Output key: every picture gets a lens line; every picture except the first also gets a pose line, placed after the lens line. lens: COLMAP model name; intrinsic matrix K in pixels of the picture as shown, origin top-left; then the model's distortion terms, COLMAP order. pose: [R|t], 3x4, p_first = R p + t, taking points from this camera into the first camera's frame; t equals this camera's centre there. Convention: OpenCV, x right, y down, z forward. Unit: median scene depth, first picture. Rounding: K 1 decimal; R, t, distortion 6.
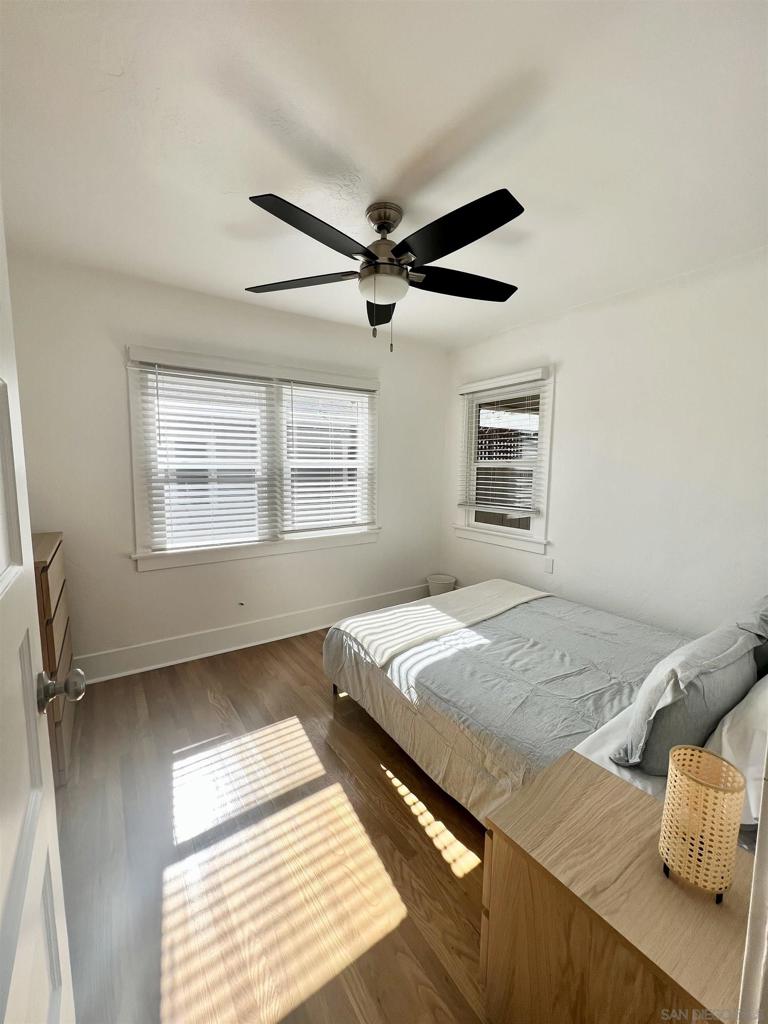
lens RADIAL K [[406.6, 0, 385.4], [0, 406.6, 511.5], [0, 0, 1]] dist [-0.000168, 0.000231]
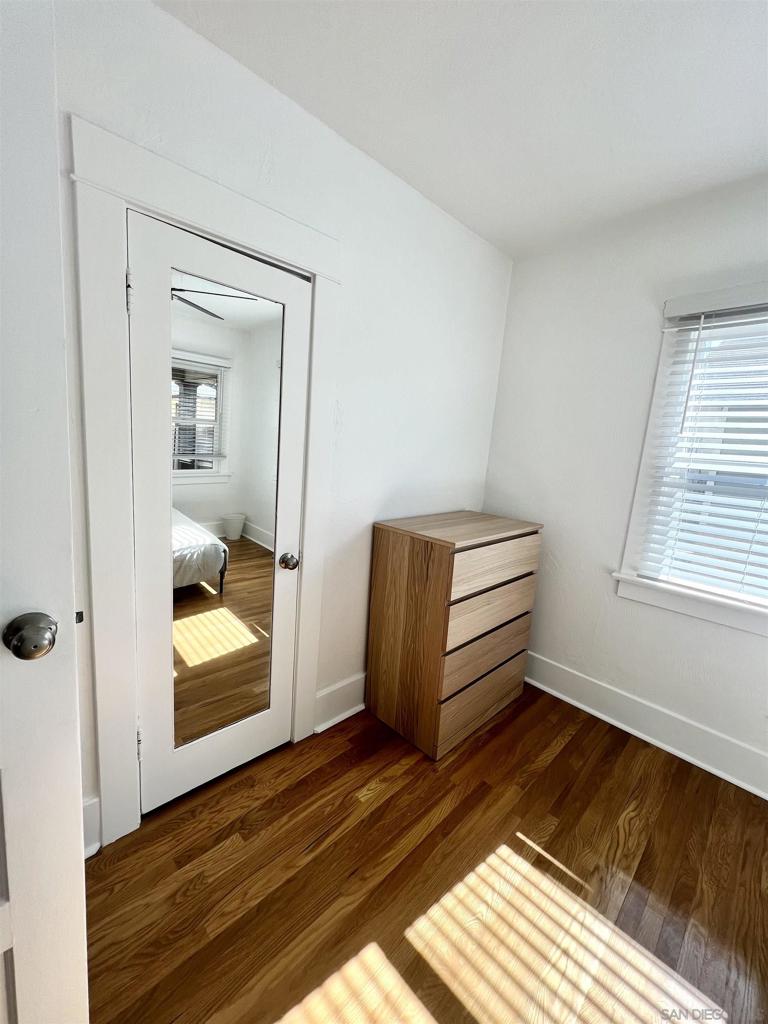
lens RADIAL K [[411.5, 0, 382.8], [0, 411.5, 509.0], [0, 0, 1]] dist [0.002075, -0.000171]
pose [[0.167923, 0.157057, -0.973209, 0.065977], [-0.175325, 0.976246, 0.127296, -0.037354], [0.970084, 0.149252, 0.191470, 0.385305]]
